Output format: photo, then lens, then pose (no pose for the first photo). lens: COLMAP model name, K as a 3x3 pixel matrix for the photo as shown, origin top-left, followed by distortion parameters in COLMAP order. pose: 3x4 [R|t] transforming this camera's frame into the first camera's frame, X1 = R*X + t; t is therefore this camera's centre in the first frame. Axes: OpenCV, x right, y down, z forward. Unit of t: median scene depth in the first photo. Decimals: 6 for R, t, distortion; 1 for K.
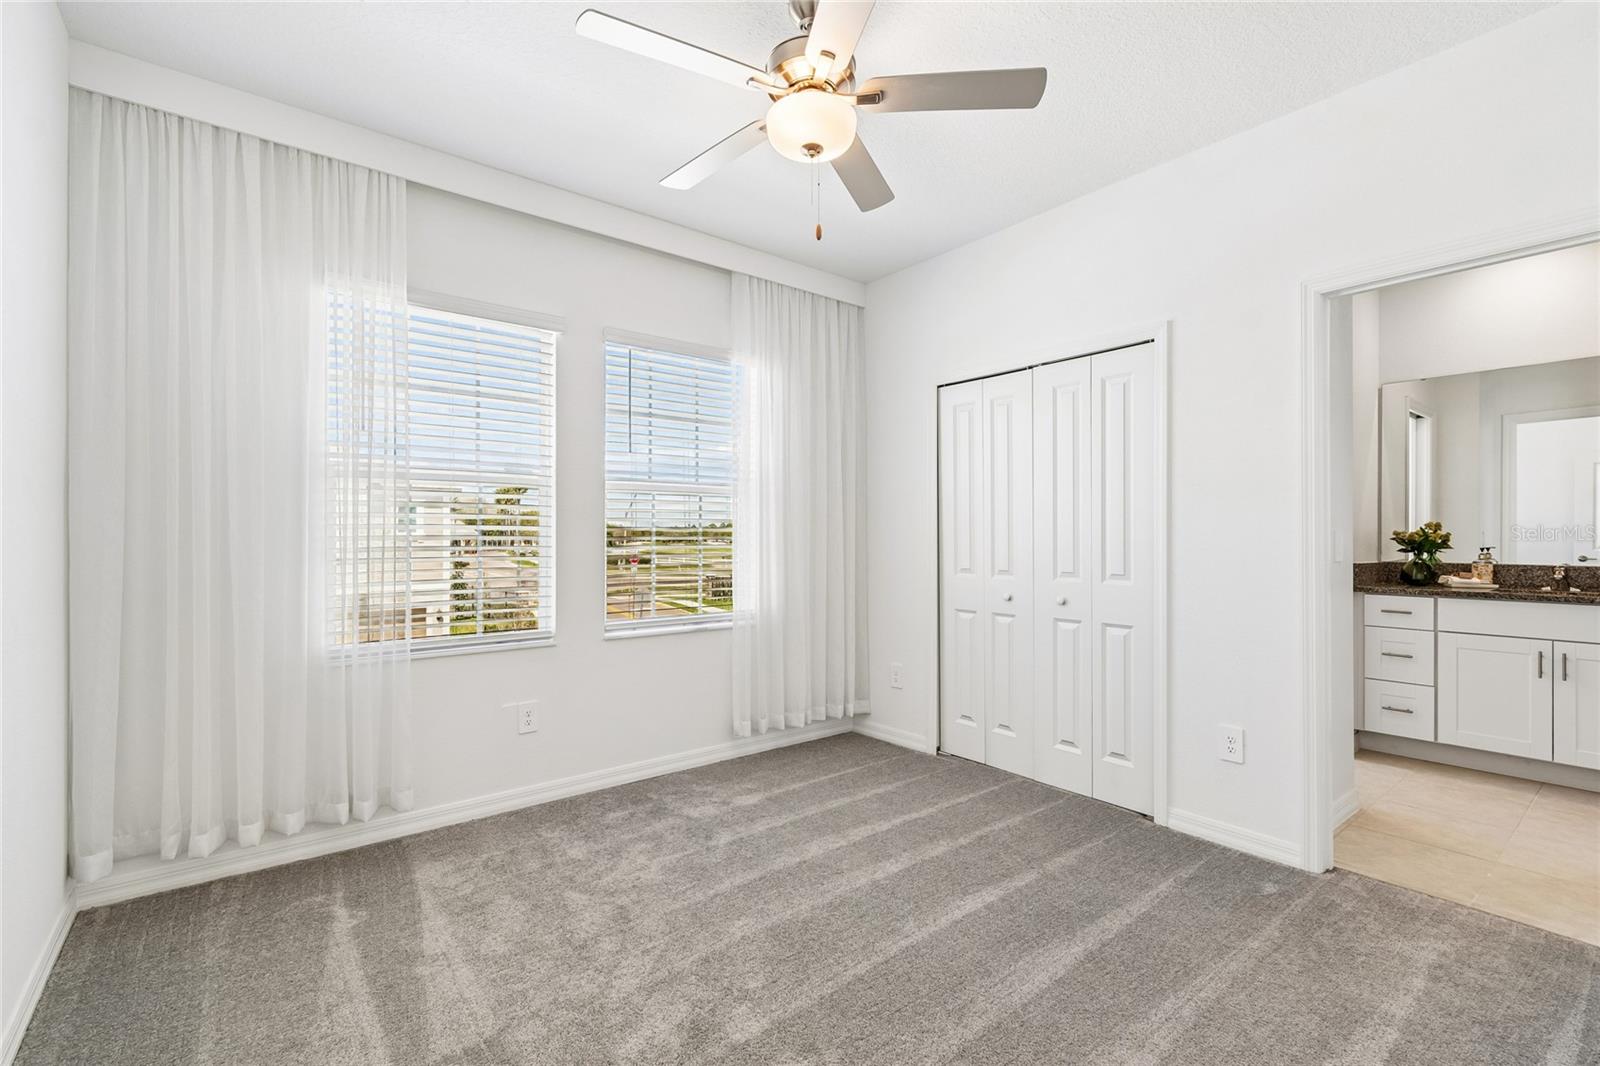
lens RADIAL K [[690.8, 0, 828.4], [0, 690.8, 537.8], [0, 0, 1]] dist [-0.001146, -0.000252]
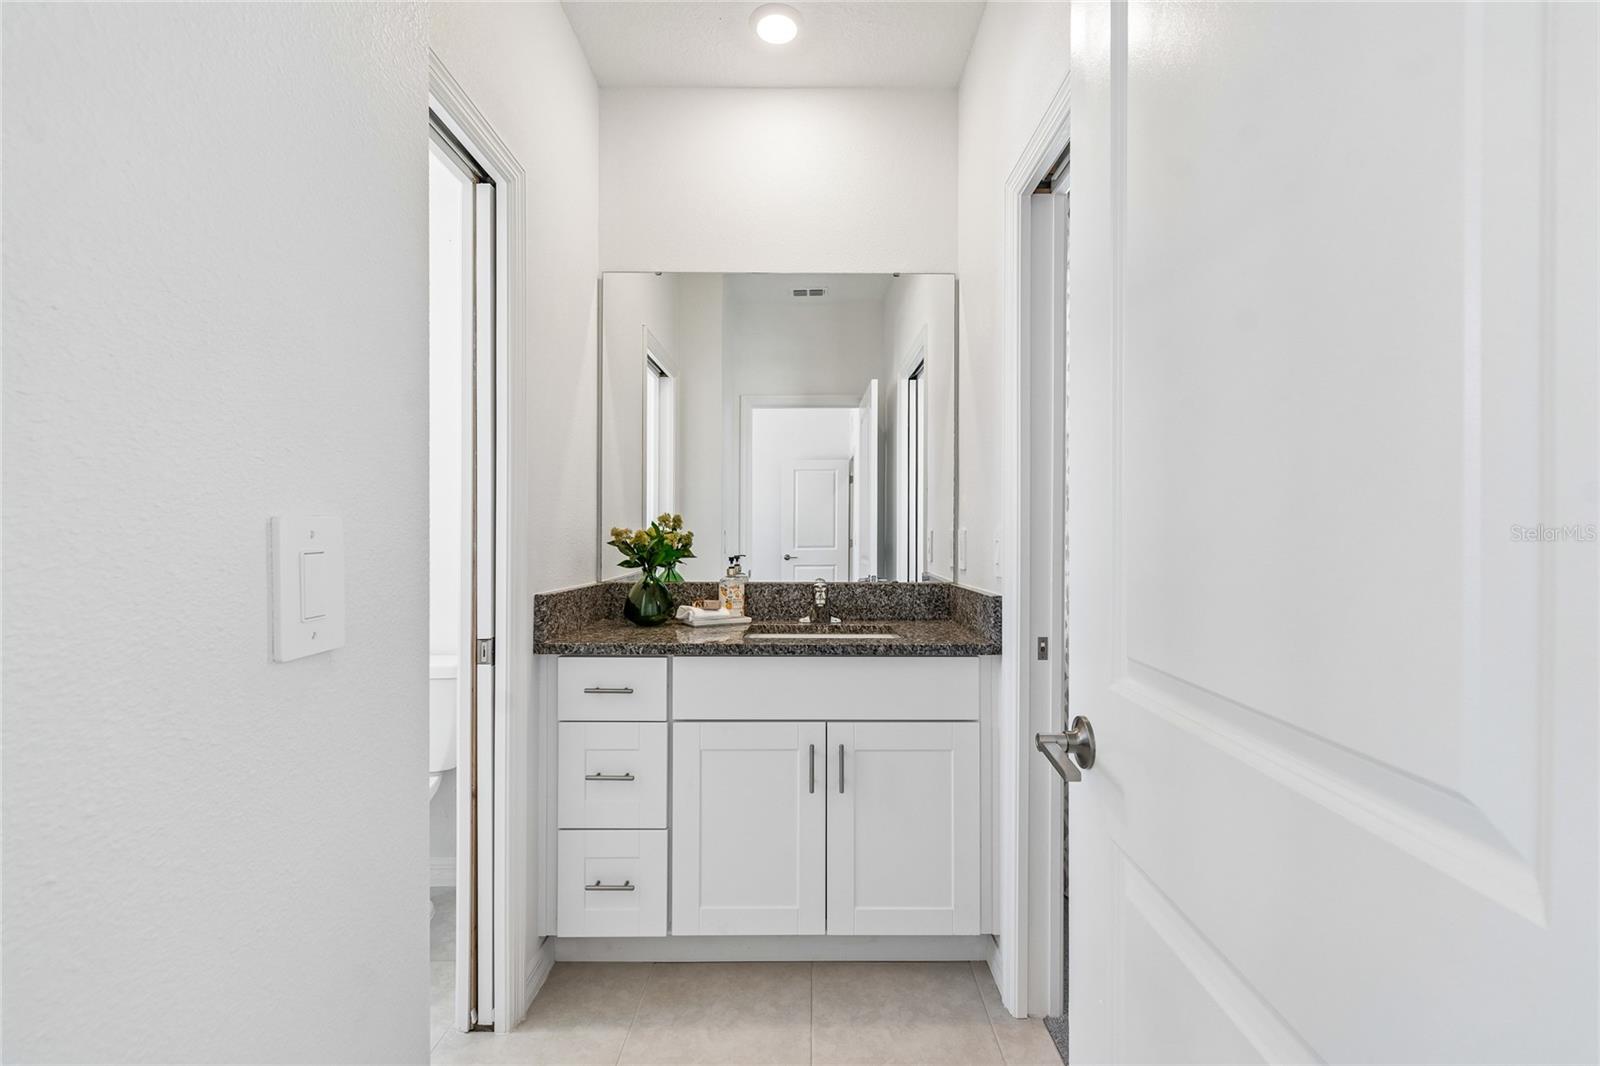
lens RADIAL K [[706.6, 0, 810.2], [0, 706.6, 533.9], [0, 0, 1]] dist [0.002221, -0.001418]
pose [[0.627834, 0.004155, 0.778336, 0.493115], [-0.000113, 0.999986, -0.005247, -0.002632], [-0.778347, 0.003206, 0.627826, 0.540607]]
